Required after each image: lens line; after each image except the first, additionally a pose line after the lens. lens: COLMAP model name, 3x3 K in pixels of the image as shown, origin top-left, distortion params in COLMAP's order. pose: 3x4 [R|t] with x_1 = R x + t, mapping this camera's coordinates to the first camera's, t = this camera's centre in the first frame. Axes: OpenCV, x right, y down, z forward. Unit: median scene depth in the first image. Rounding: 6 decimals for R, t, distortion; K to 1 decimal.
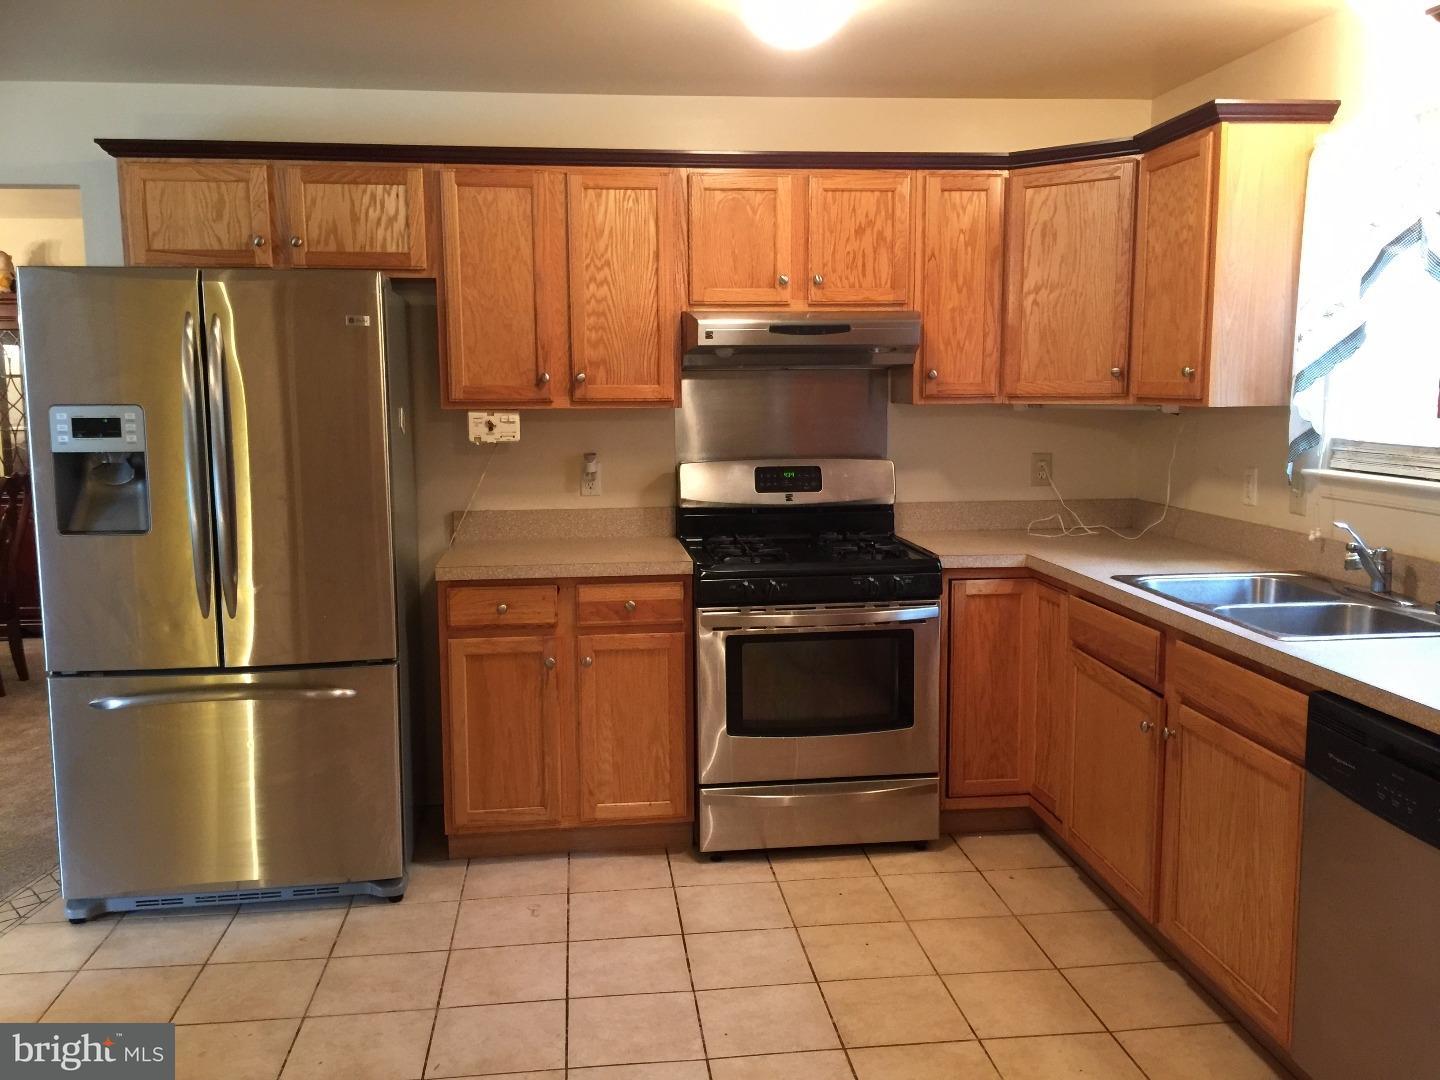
lens RADIAL K [[1239.5, 0, 731.5], [0, 1239.5, 541.4], [0, 0, 1]] dist [0.109189, -0.166781]
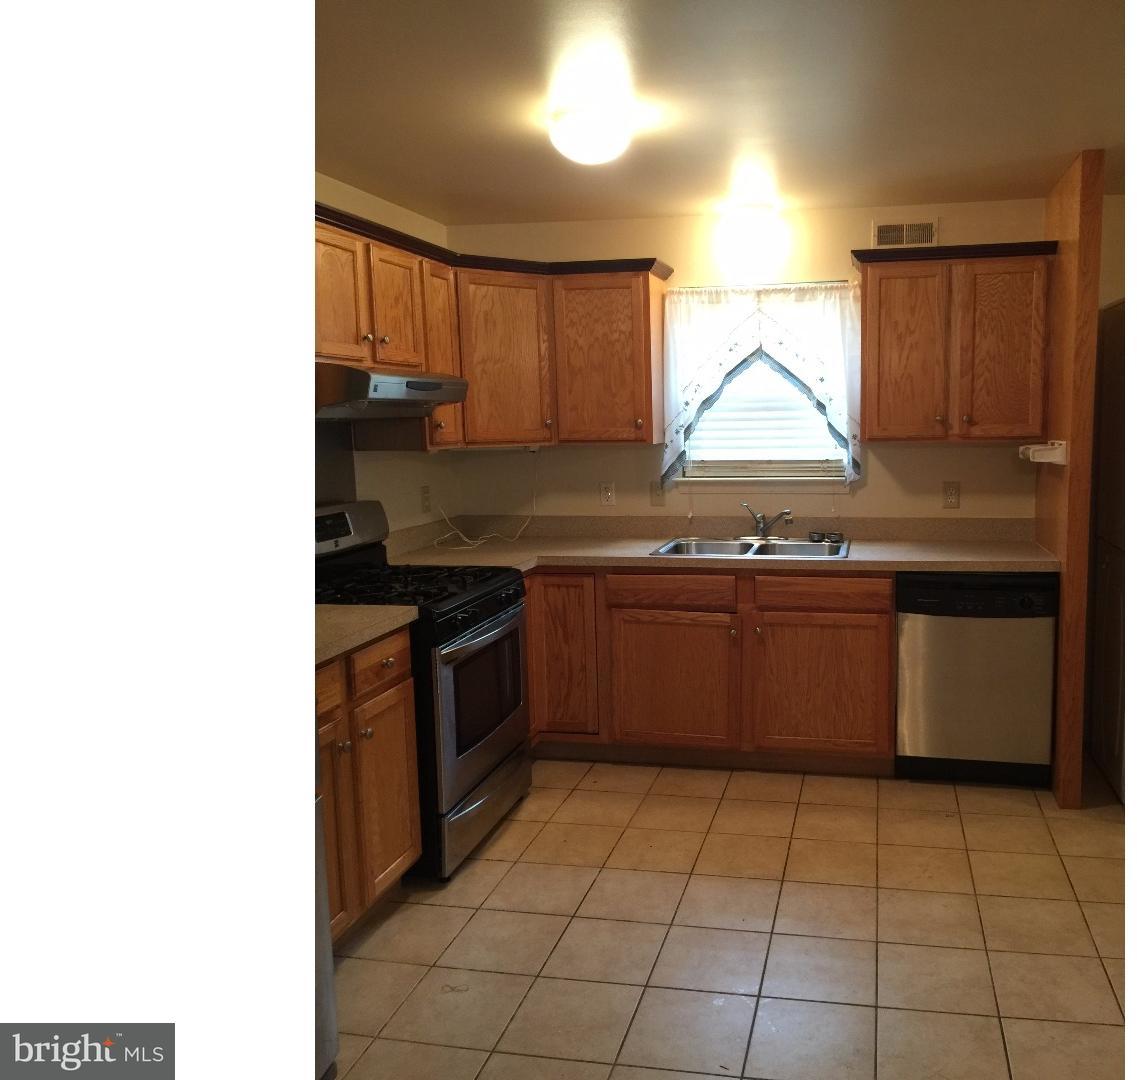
lens RADIAL K [[925.2, 0, 713.7], [0, 925.2, 531.9], [0, 0, 1]] dist [0.067748, -0.004588]
pose [[0.289807, -0.118224, 0.949755, -0.727968], [0.135820, 0.987379, 0.081463, -0.079159], [-0.947399, 0.105387, 0.302206, 0.552154]]
